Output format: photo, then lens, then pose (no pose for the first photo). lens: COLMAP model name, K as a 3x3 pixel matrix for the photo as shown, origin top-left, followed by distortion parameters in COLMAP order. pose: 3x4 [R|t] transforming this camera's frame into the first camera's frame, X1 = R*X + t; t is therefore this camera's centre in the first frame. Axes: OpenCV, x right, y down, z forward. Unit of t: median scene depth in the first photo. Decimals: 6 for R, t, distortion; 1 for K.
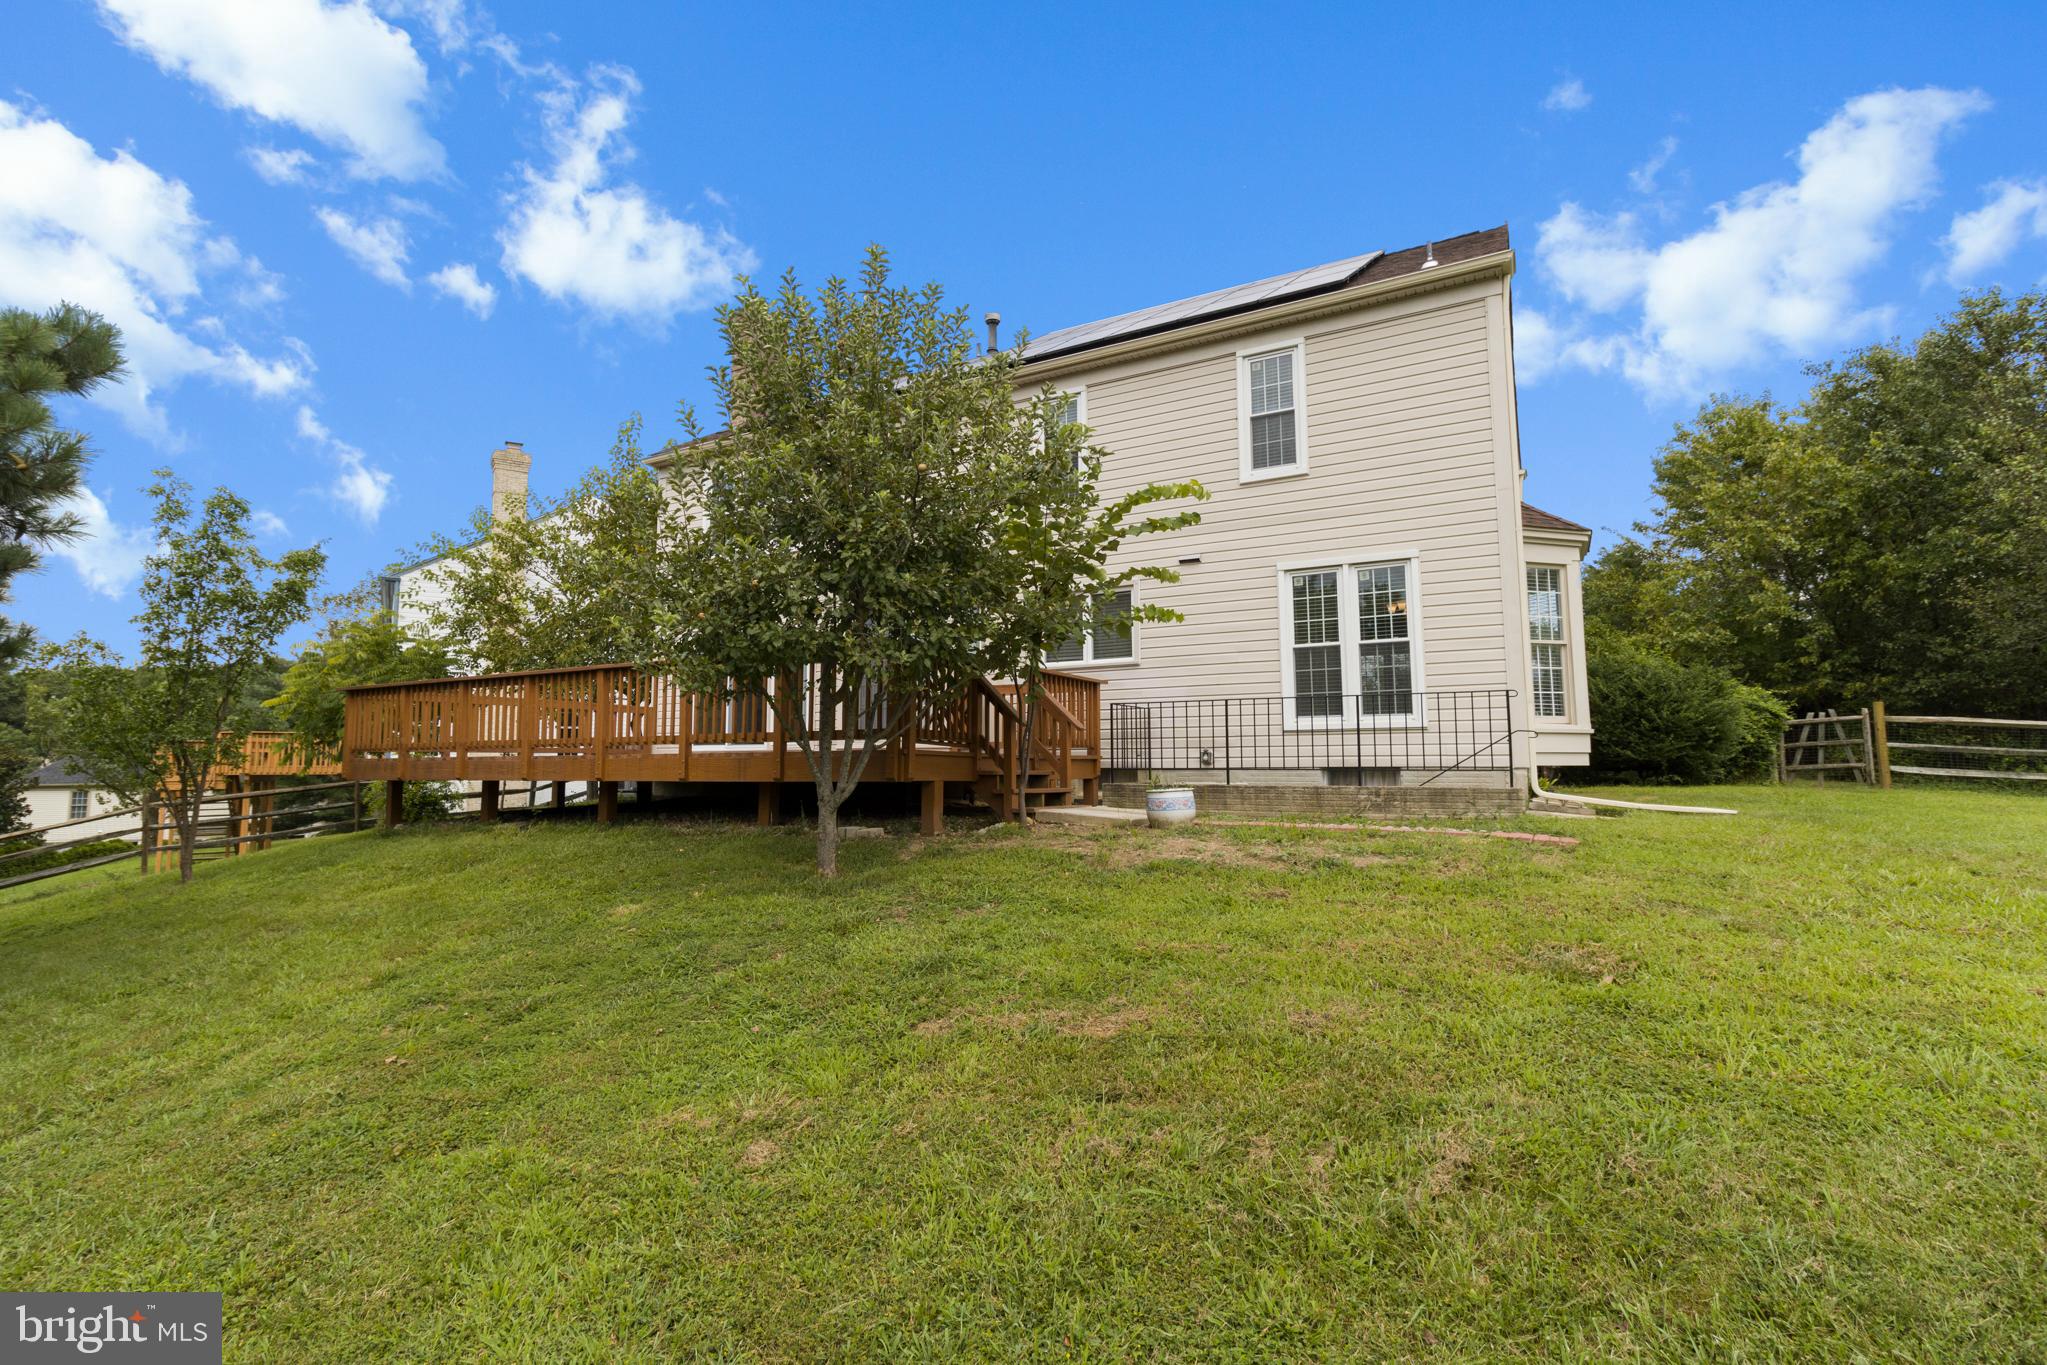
lens RADIAL K [[952.9, 0, 1022.1], [0, 952.9, 687.1], [0, 0, 1]] dist [0.003281, -0.000725]
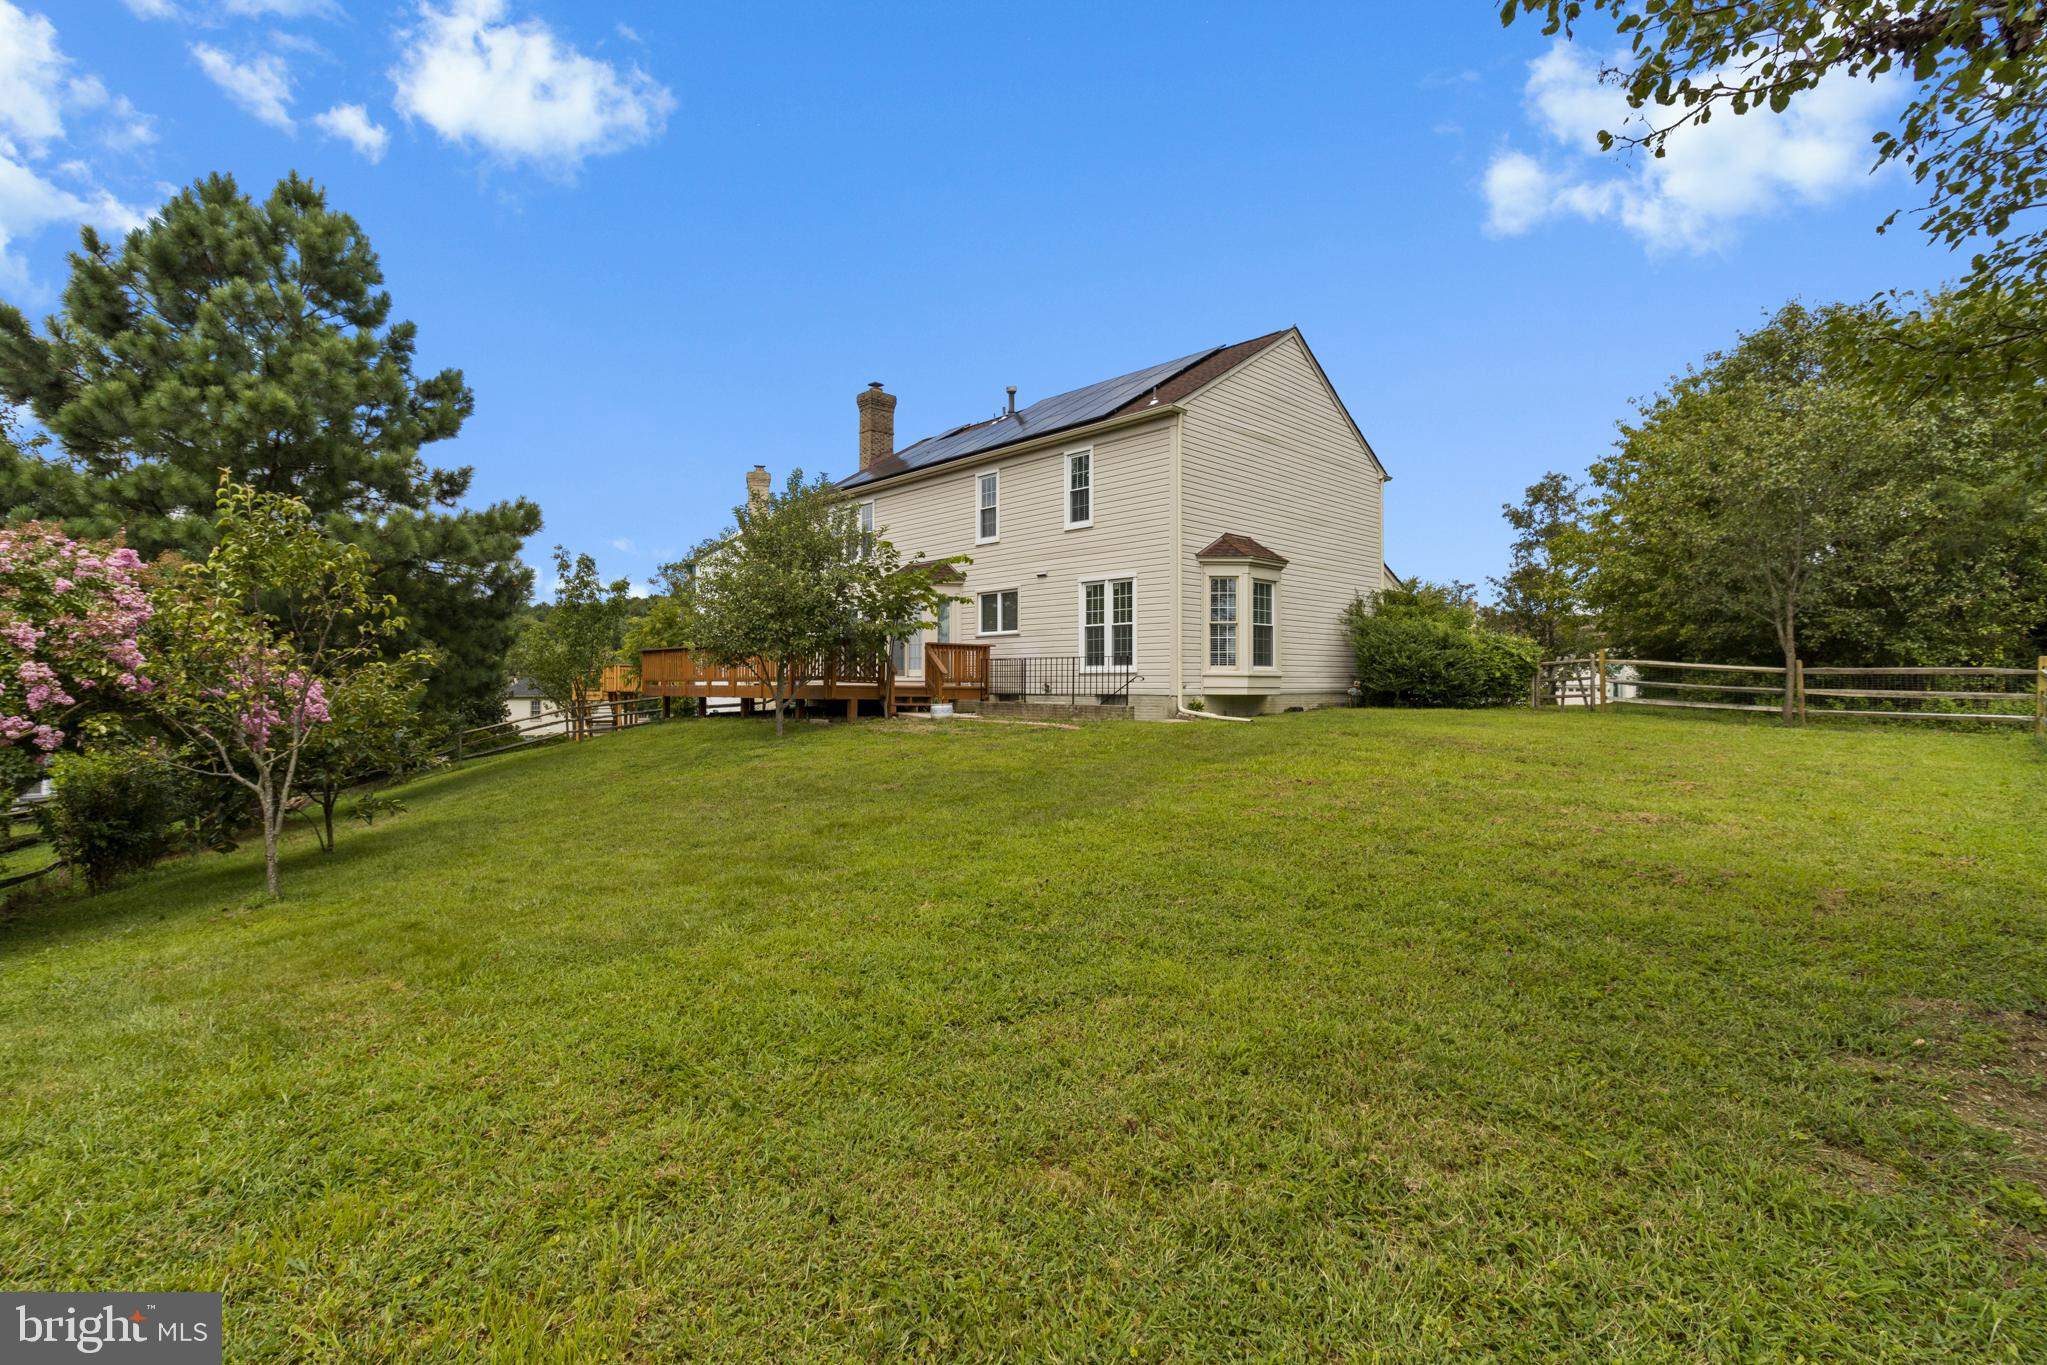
lens RADIAL K [[952.9, 0, 1028.3], [0, 952.9, 681.6], [0, 0, 1]] dist [0.003281, -0.000725]
pose [[0.955778, 0.007034, -0.294004, 0.683575], [0.015746, 0.997056, 0.075041, -0.072050], [0.293666, -0.076352, 0.952854, -0.696818]]
